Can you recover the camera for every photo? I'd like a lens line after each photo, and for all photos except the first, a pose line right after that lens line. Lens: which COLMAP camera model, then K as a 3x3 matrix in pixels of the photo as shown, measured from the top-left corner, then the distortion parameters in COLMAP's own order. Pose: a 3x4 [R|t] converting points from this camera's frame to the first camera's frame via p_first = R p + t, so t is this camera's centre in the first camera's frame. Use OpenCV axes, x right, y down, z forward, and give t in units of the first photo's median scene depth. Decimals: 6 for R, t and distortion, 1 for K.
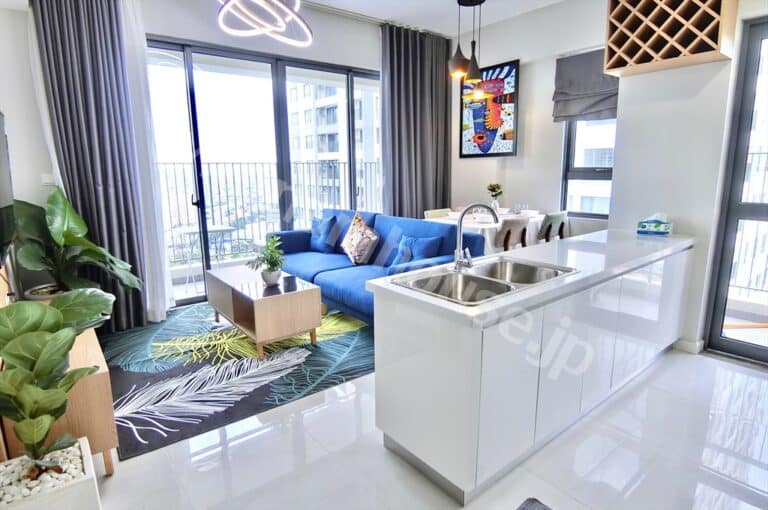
lens RADIAL K [[423.3, 0, 380.5], [0, 423.3, 254.2], [0, 0, 1]] dist [-0.026751, -0.003683]
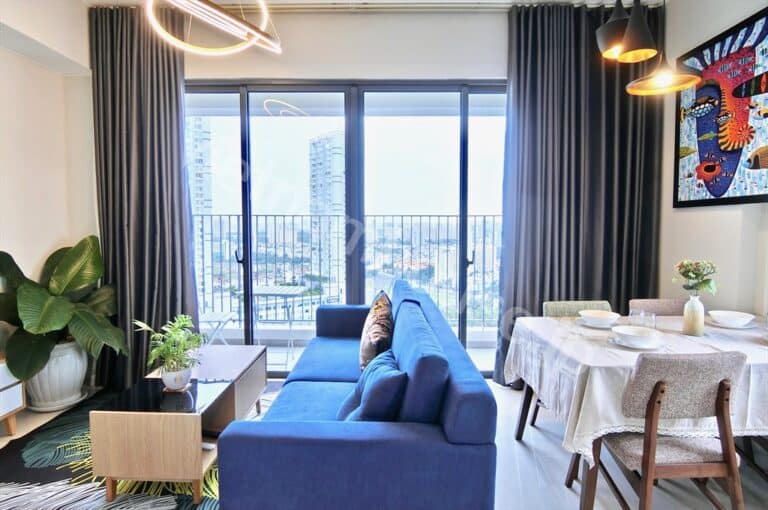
lens RADIAL K [[423.3, 0, 384.1], [0, 423.3, 252.8], [0, 0, 1]] dist [-0.026751, -0.003683]
pose [[0.782593, 0.055347, -0.620068, 0.259094], [-0.132289, 0.988076, -0.078769, -0.085884], [0.608315, 0.143672, 0.780584, 0.396232]]
